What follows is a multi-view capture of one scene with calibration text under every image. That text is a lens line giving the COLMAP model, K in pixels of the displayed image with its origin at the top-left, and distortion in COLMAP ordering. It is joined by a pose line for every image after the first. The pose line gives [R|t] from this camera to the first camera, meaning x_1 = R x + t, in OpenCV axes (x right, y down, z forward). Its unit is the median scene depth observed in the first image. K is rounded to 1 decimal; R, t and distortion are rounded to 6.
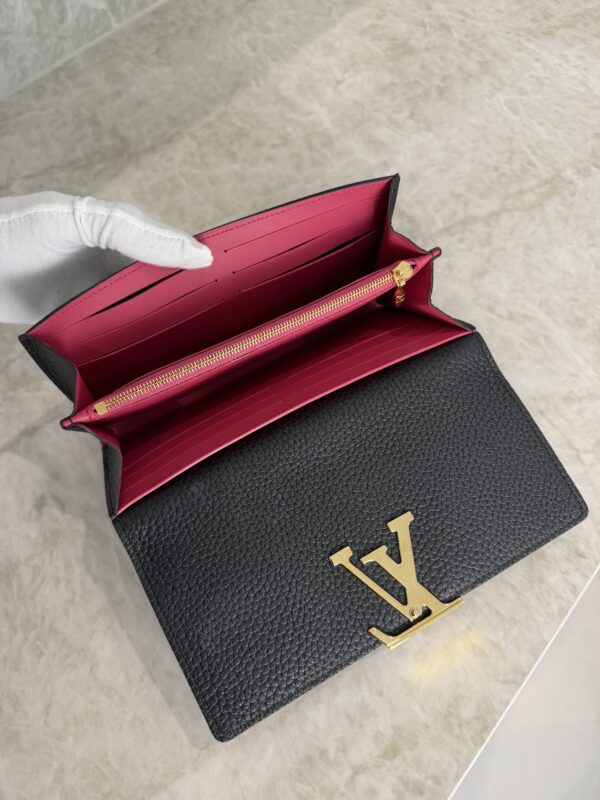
lens RADIAL K [[598.6, 0, 295.9], [0, 598.6, 408.6], [0, 0, 1]] dist [-0.043589, 0.008163]
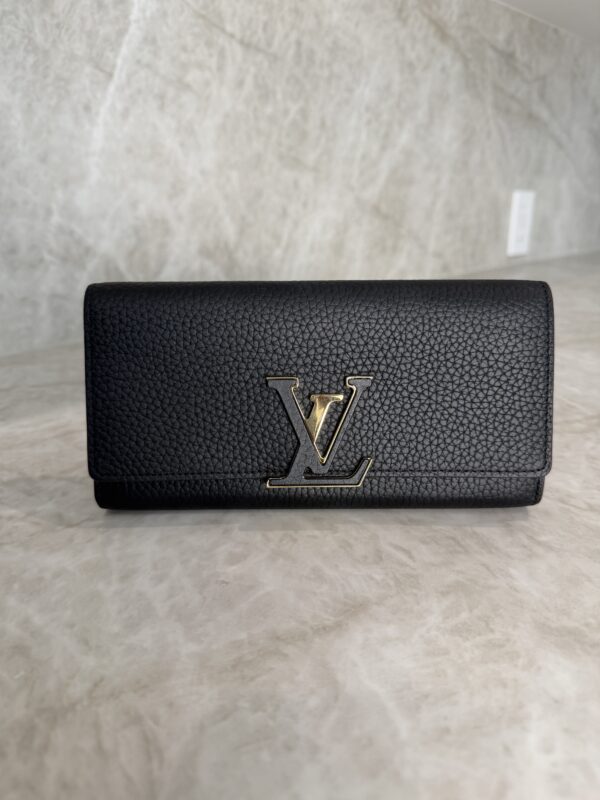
lens RADIAL K [[598.6, 0, 295.4], [0, 598.6, 394.1], [0, 0, 1]] dist [-0.043589, 0.008163]
pose [[0.994583, 0.093516, -0.045385, 0.010282], [-0.099986, 0.741295, -0.663690, 0.216229], [-0.028422, 0.664633, 0.746630, 0.292368]]
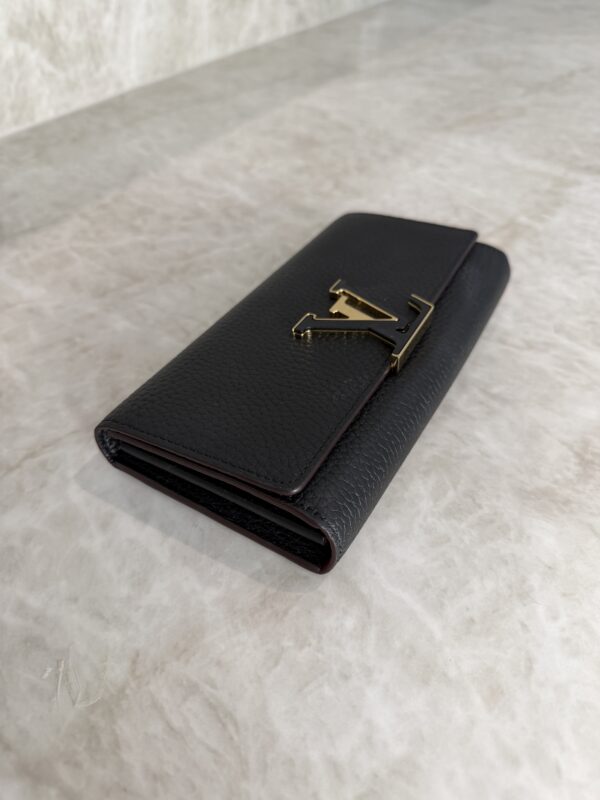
lens RADIAL K [[598.6, 0, 296.8], [0, 598.6, 403.4], [0, 0, 1]] dist [-0.043589, 0.008163]
pose [[0.974513, -0.087408, 0.206603, -0.082609], [0.150102, 0.938497, -0.310953, 0.090891], [-0.166716, 0.334040, 0.927698, 0.284918]]
